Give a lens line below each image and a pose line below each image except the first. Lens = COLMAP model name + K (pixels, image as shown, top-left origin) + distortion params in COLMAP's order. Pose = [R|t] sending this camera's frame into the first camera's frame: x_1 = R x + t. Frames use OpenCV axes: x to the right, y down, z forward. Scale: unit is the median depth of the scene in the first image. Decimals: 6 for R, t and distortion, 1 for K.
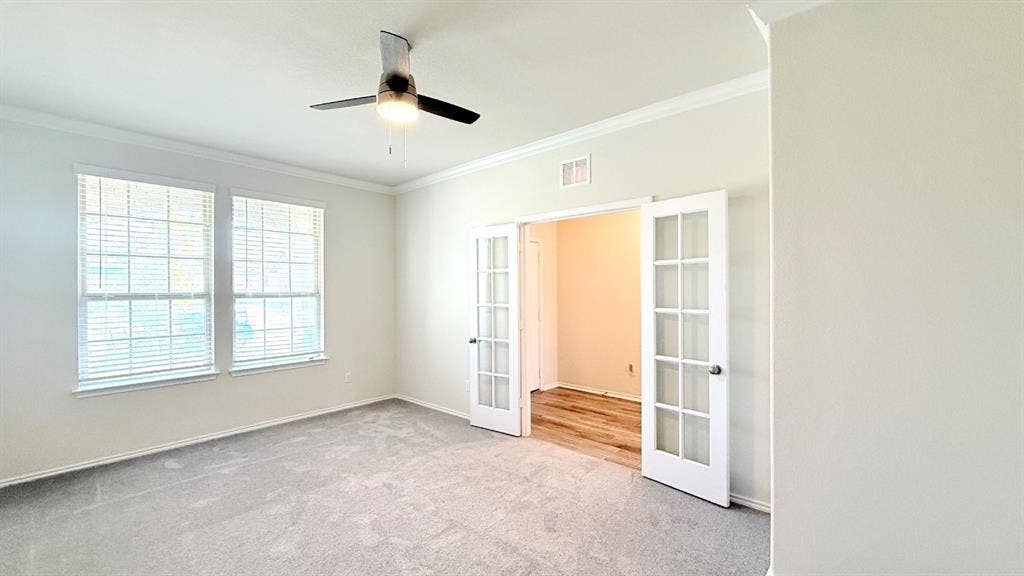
lens RADIAL K [[410.8, 0, 513.1], [0, 410.8, 291.2], [0, 0, 1]] dist [0.000692, -0.000270]
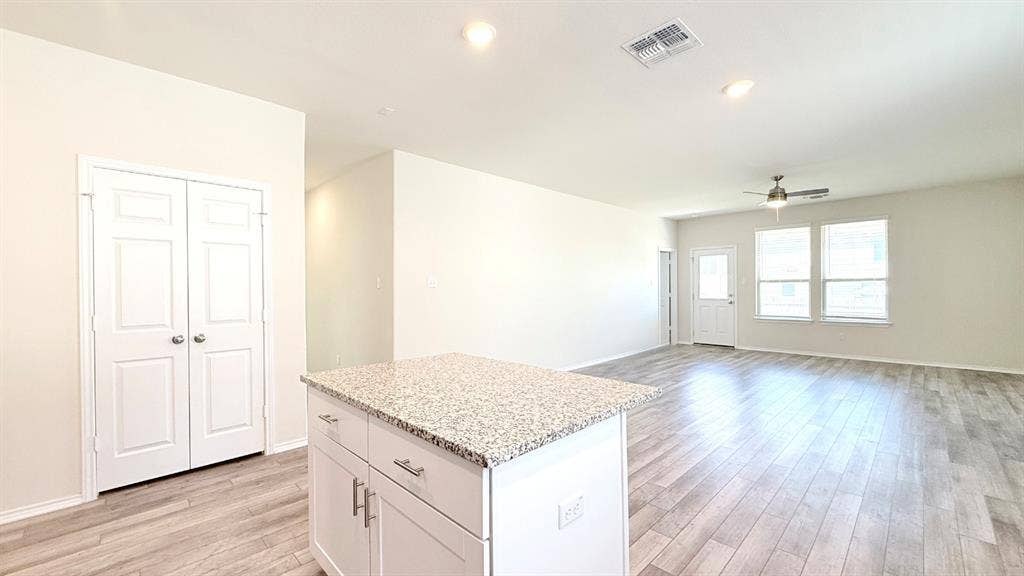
lens RADIAL K [[410.8, 0, 521.2], [0, 410.8, 284.9], [0, 0, 1]] dist [0.000692, -0.000270]
pose [[-0.046611, 0.007392, -0.998886, 1.173775], [0.014139, 0.999877, 0.006739, 0.000091], [0.998813, -0.013809, -0.046710, -0.246833]]
